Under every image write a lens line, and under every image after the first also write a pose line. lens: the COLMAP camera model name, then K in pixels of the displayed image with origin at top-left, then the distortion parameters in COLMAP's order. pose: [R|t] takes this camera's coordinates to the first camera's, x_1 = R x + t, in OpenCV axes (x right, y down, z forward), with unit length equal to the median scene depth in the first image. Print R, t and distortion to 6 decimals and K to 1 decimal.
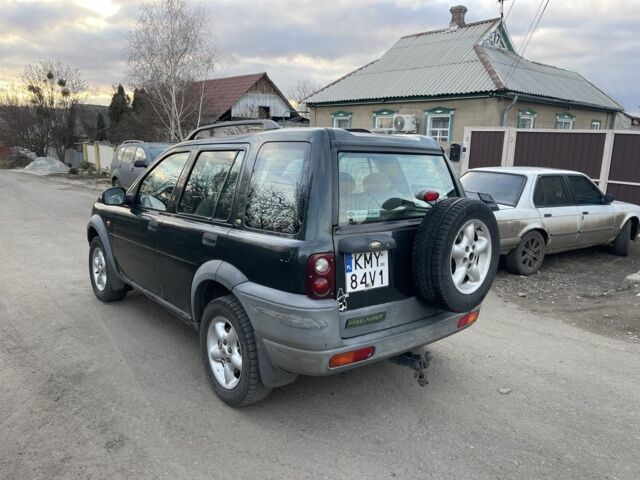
lens RADIAL K [[480.3, 0, 322.1], [0, 480.3, 263.7], [0, 0, 1]] dist [0.045860, -0.046866]
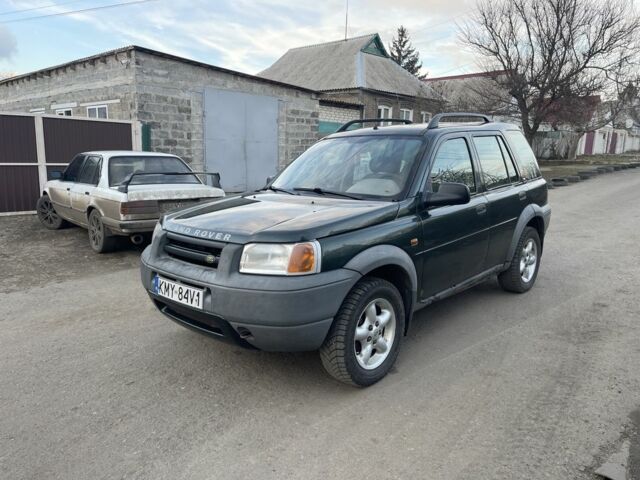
lens RADIAL K [[480.3, 0, 321.4], [0, 480.3, 244.6], [0, 0, 1]] dist [0.045860, -0.046866]
pose [[-0.140980, -0.220528, 0.965138, -1.331636], [0.220720, 0.943337, 0.247787, -0.338647], [-0.965094, 0.247959, -0.084317, 1.431648]]
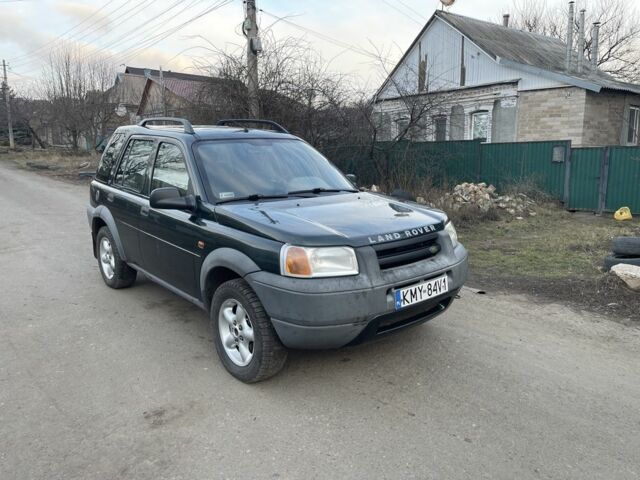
lens RADIAL K [[480.3, 0, 319.1], [0, 480.3, 236.4], [0, 0, 1]] dist [0.045860, -0.046866]
pose [[-0.999612, -0.023382, -0.015163, -0.385453], [-0.027529, 0.913124, 0.406751, -0.533410], [0.004335, 0.407011, -0.913413, 2.303917]]
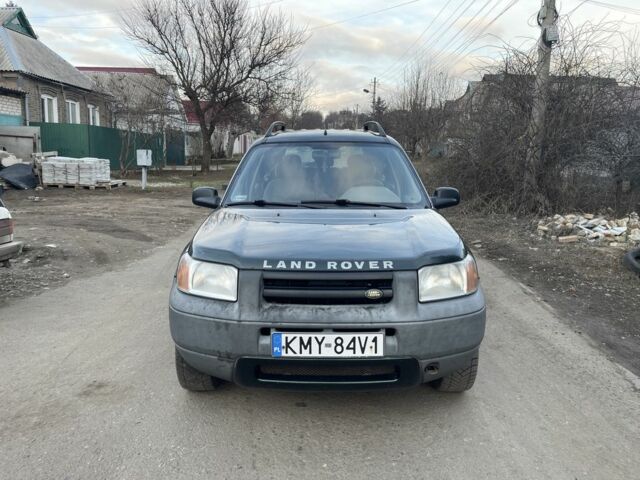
lens RADIAL K [[480.3, 0, 323.0], [0, 480.3, 239.3], [0, 0, 1]] dist [0.045860, -0.046866]
pose [[-0.763857, -0.155931, 0.626266, -0.923086], [0.114062, 0.922481, 0.368807, -0.469582], [-0.635227, 0.353148, -0.686857, 1.975534]]
